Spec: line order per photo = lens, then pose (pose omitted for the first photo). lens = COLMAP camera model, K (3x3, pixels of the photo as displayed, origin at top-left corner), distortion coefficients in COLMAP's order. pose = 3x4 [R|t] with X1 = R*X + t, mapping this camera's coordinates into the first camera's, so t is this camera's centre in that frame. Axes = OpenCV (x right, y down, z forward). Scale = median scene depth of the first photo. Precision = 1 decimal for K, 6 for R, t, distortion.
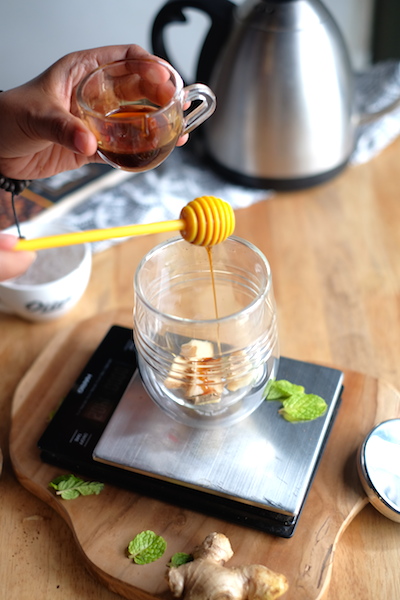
lens RADIAL K [[961.1, 0, 200.0], [0, 961.1, 300.0], [0, 0, 1]] dist [-0.046509, -0.135092]
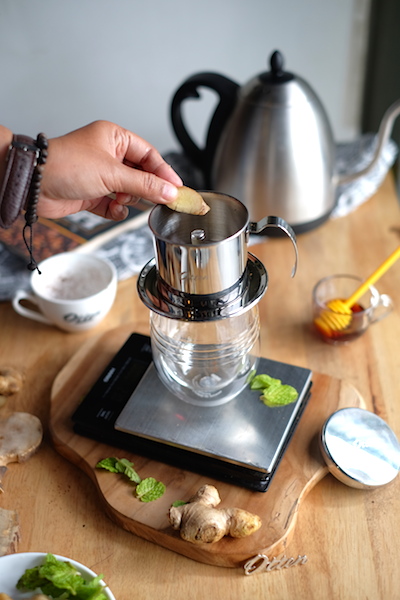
lens RADIAL K [[961.1, 0, 200.0], [0, 961.1, 300.0], [0, 0, 1]] dist [-0.046509, -0.135092]
pose [[0.999451, 0.028939, -0.016149, 0.018614], [-0.030080, 0.996688, -0.075553, 0.084841], [0.013909, 0.075997, 0.997011, -0.290589]]
